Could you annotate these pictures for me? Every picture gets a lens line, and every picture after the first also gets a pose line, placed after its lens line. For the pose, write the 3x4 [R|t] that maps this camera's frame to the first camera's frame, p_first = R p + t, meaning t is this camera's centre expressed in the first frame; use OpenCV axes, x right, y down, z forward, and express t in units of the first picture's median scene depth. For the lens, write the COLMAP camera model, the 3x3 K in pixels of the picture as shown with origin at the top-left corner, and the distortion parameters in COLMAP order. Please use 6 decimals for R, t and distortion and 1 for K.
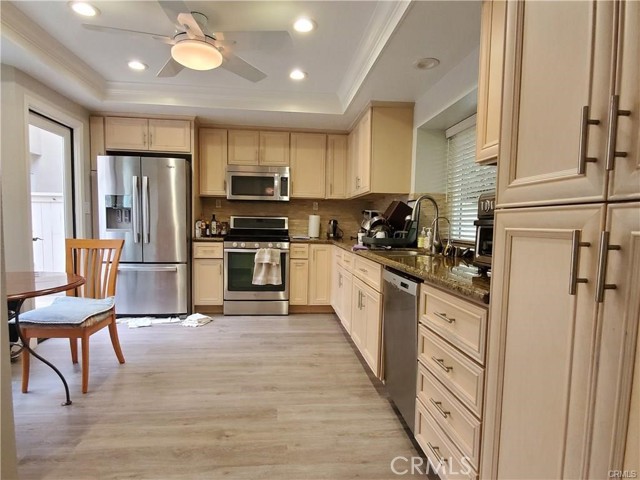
lens RADIAL K [[337.4, 0, 318.1], [0, 337.4, 242.0], [0, 0, 1]] dist [-0.000675, -0.008069]
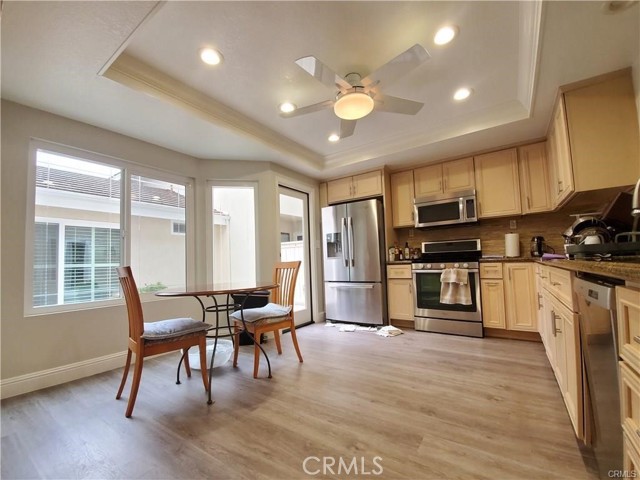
lens RADIAL K [[268.2, 0, 318.0], [0, 268.2, 243.6], [0, 0, 1]] dist [-0.013775, -0.003794]
pose [[0.763400, -0.088768, -0.639797, 0.073865], [0.020574, 0.993351, -0.113273, 0.032027], [0.645598, 0.073310, 0.760150, 0.125301]]
